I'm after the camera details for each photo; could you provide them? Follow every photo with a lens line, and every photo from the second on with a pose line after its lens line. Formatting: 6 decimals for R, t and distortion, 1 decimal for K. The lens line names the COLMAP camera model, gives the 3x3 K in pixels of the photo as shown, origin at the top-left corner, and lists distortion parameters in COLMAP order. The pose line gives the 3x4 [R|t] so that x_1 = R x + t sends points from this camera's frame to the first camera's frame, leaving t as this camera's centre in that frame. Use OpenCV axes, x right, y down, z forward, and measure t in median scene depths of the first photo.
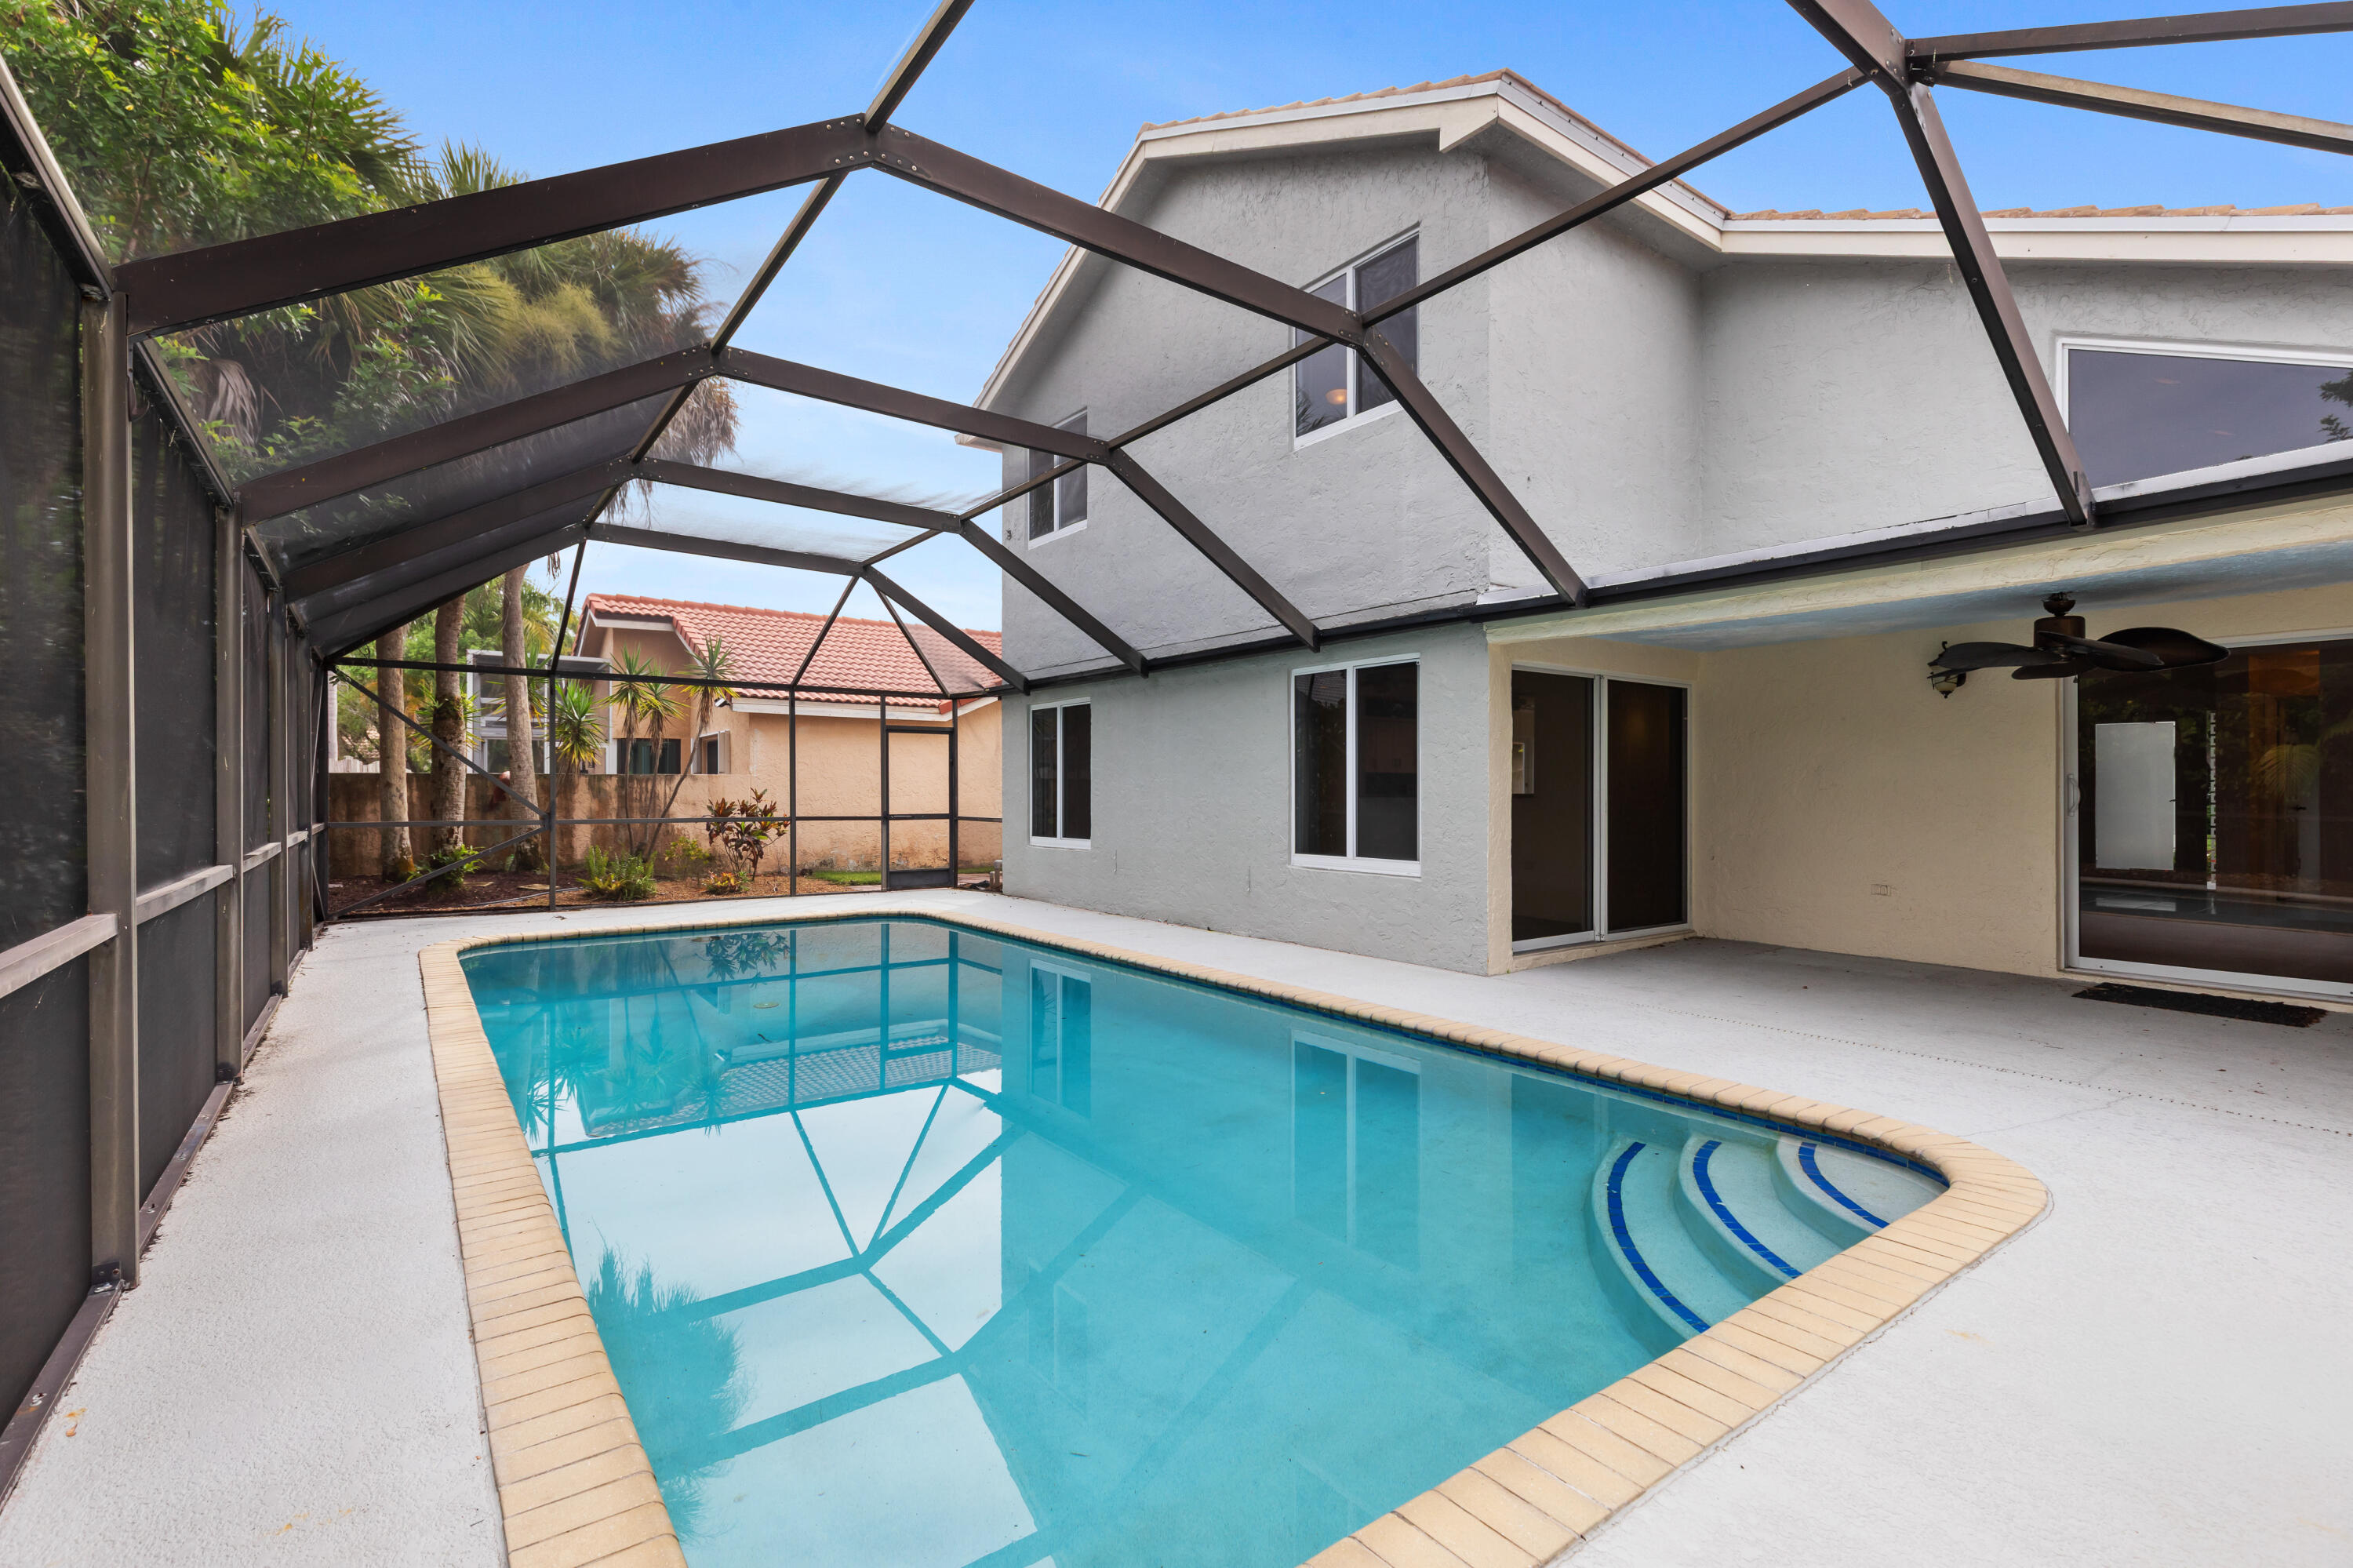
lens RADIAL K [[1095.8, 0, 1179.4], [0, 1095.8, 788.6], [0, 0, 1]] dist [0.012912, -0.002659]
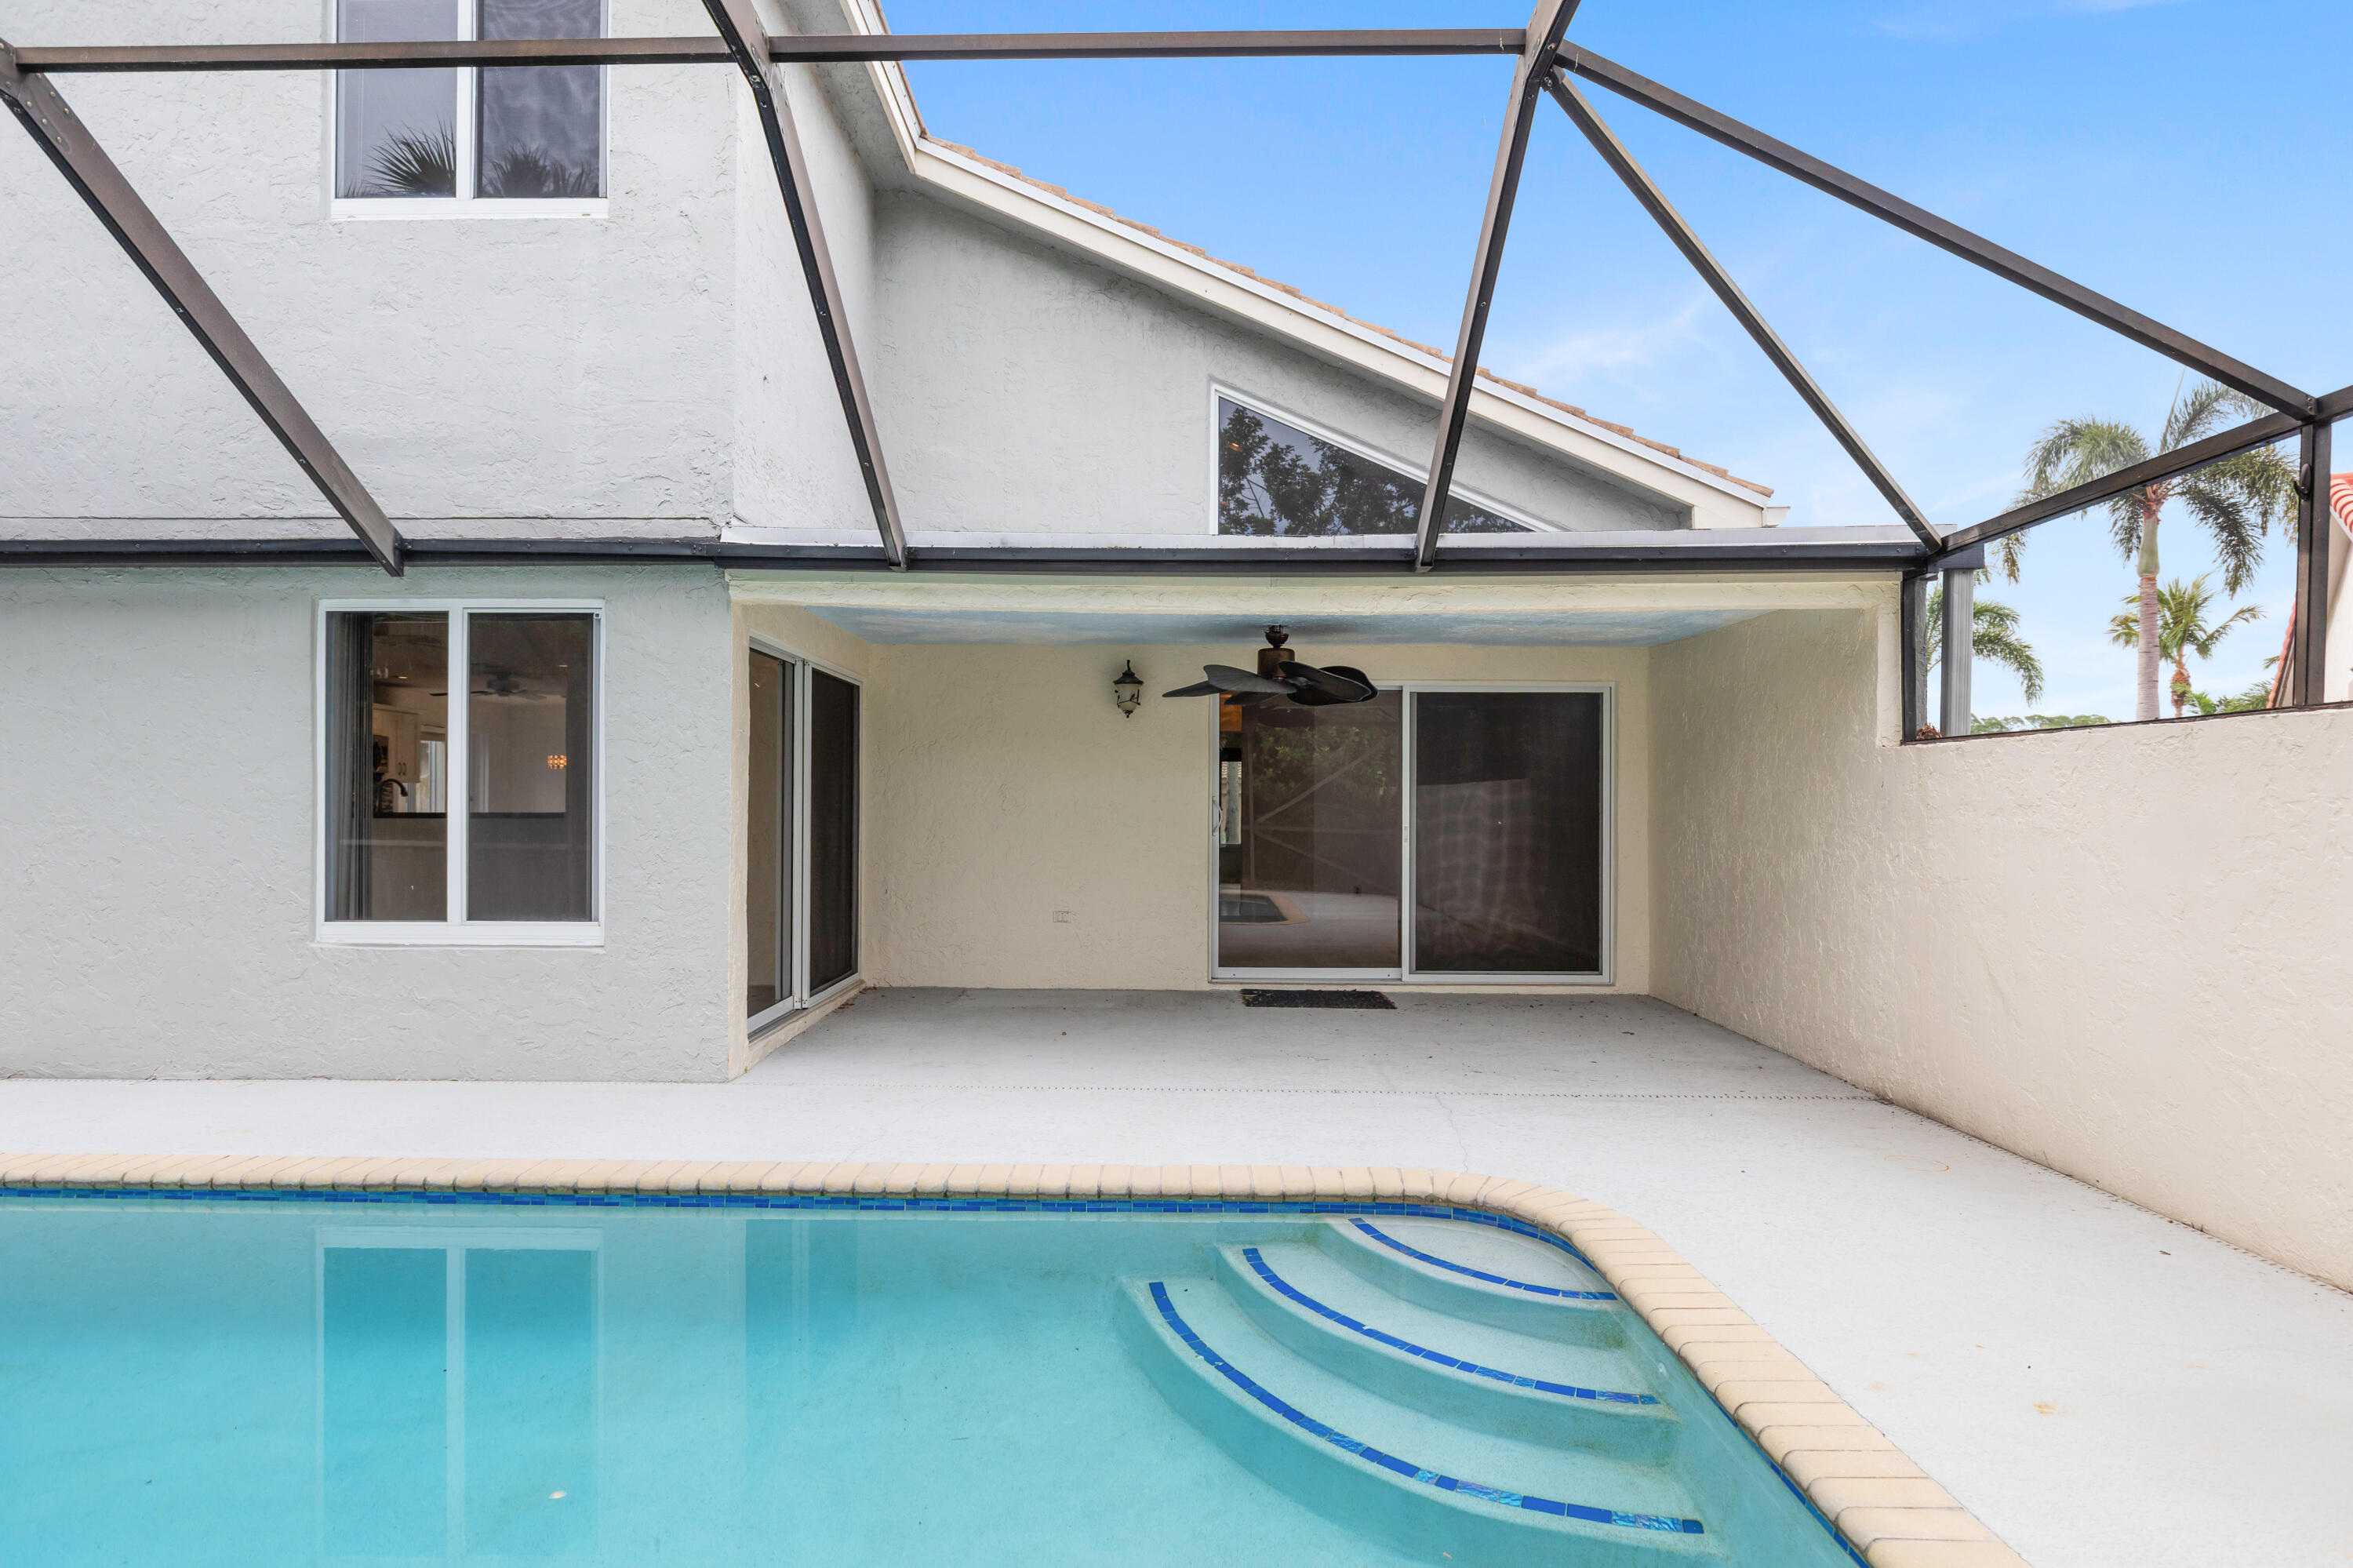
lens RADIAL K [[1307.7, 0, 1171.3], [0, 1307.7, 785.3], [0, 0, 1]] dist [0.011760, -0.002363]
pose [[0.605275, 0.020499, 0.795752, -0.191536], [-0.004907, 0.999745, -0.022021, 0.001147], [-0.796001, 0.009423, 0.605222, 0.264934]]
